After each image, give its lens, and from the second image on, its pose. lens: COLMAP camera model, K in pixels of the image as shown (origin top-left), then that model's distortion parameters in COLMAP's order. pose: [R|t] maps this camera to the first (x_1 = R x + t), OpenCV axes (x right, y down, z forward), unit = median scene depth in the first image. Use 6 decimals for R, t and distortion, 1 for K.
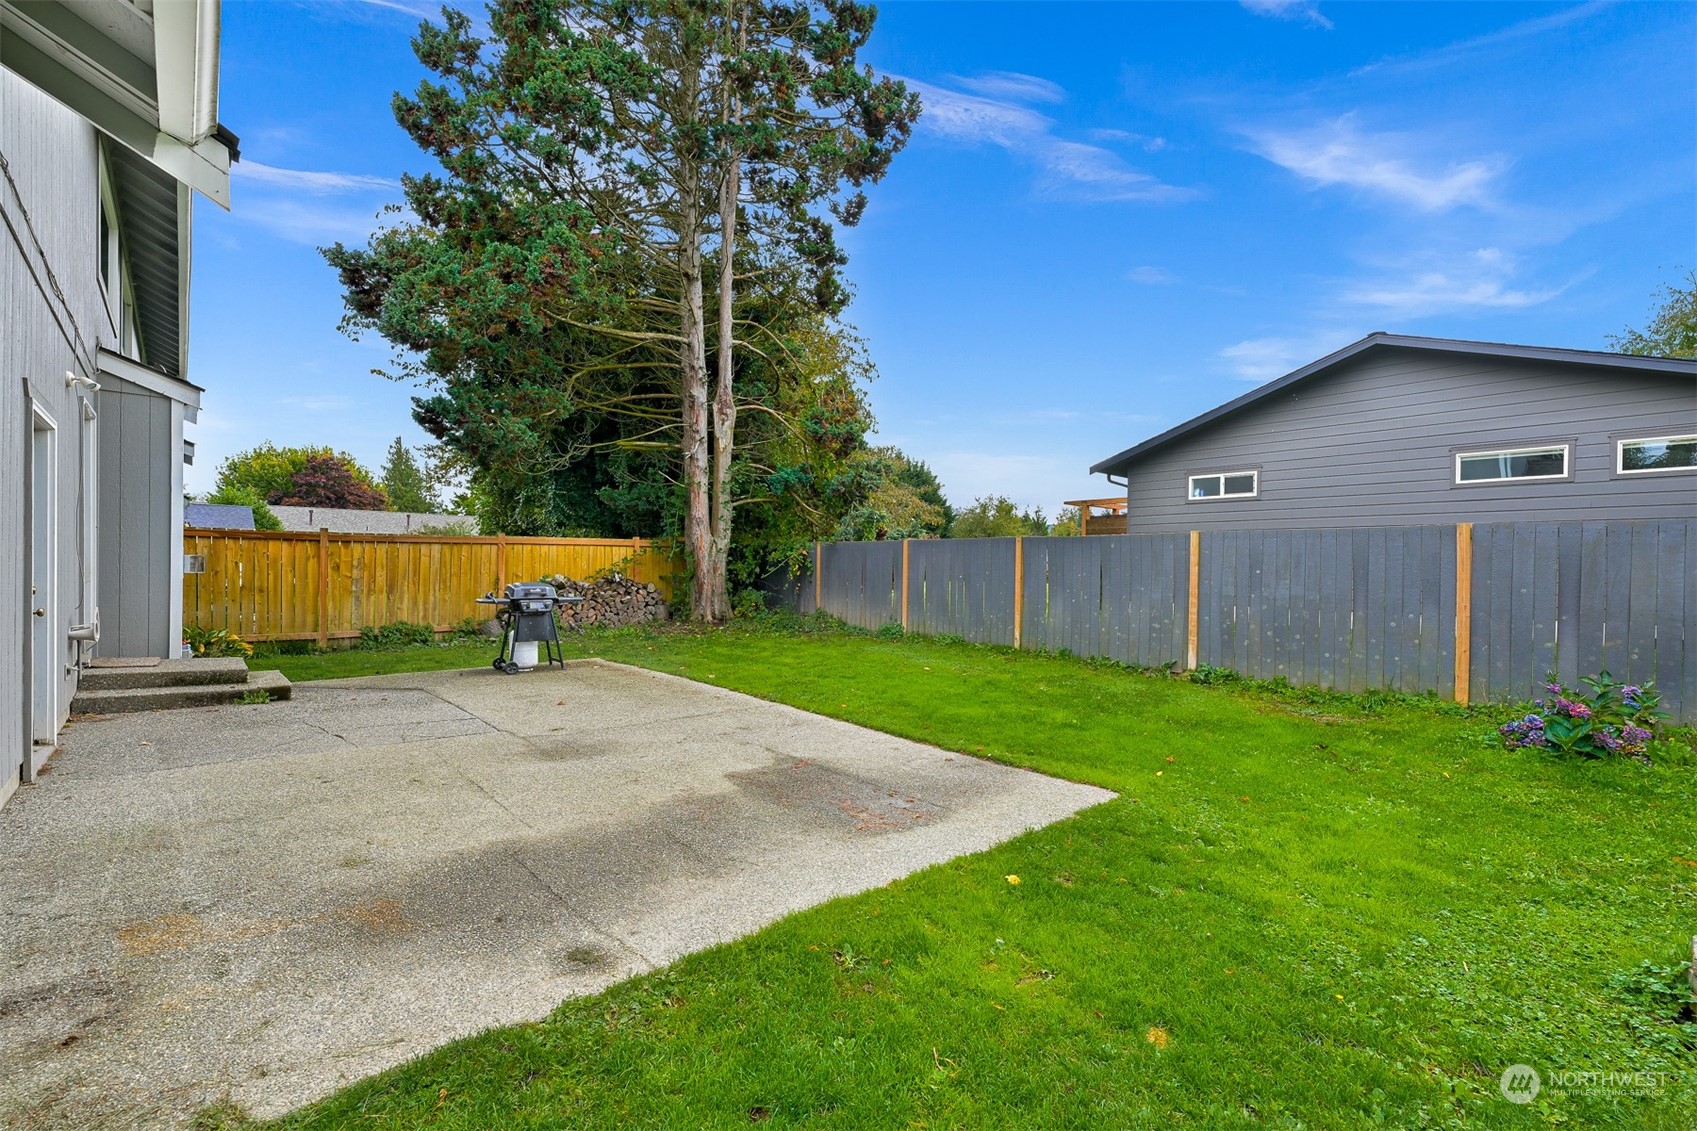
lens RADIAL K [[736.8, 0, 848.5], [0, 736.8, 565.5], [0, 0, 1]] dist [-0.000386, 0.000014]
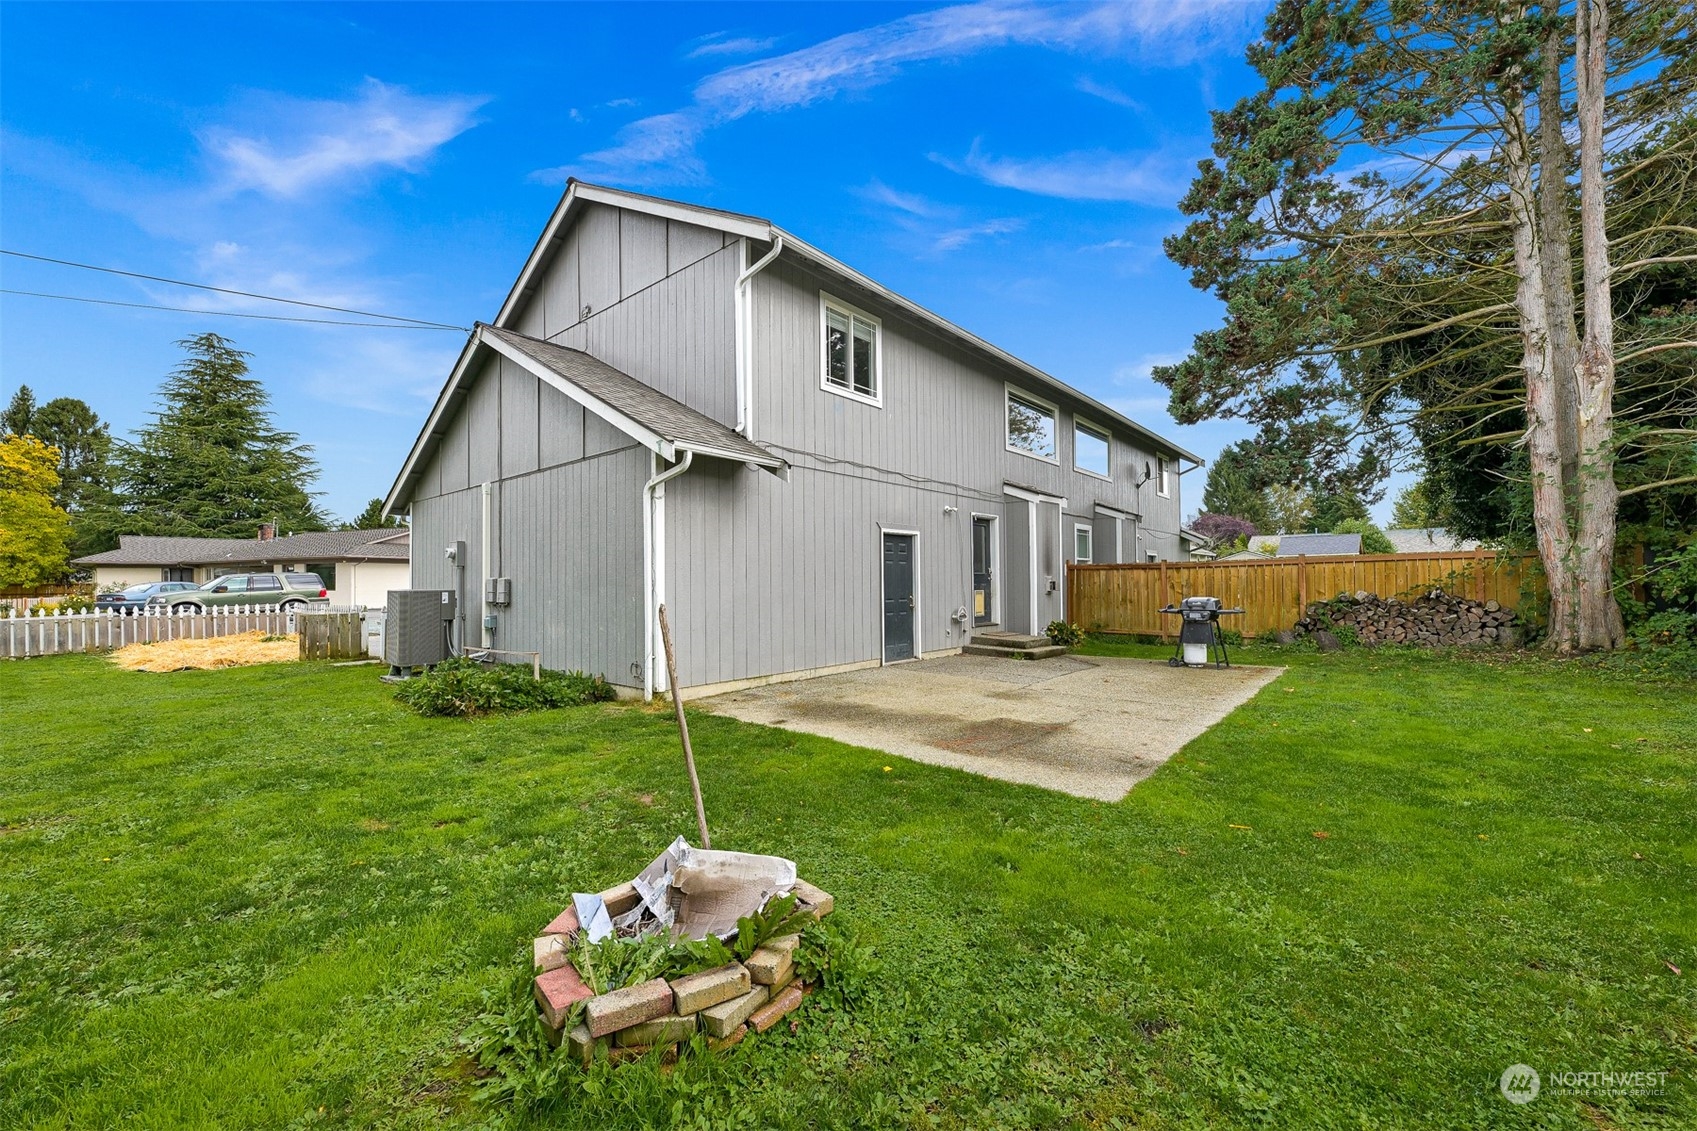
lens RADIAL K [[678.6, 0, 849.6], [0, 678.6, 569.7], [0, 0, 1]] dist [-0.000225, -0.000015]
pose [[0.110574, -0.033842, -0.993292, 0.508494], [0.014080, 0.999373, -0.032482, 0.003845], [0.993768, -0.010394, 0.110981, 0.209898]]
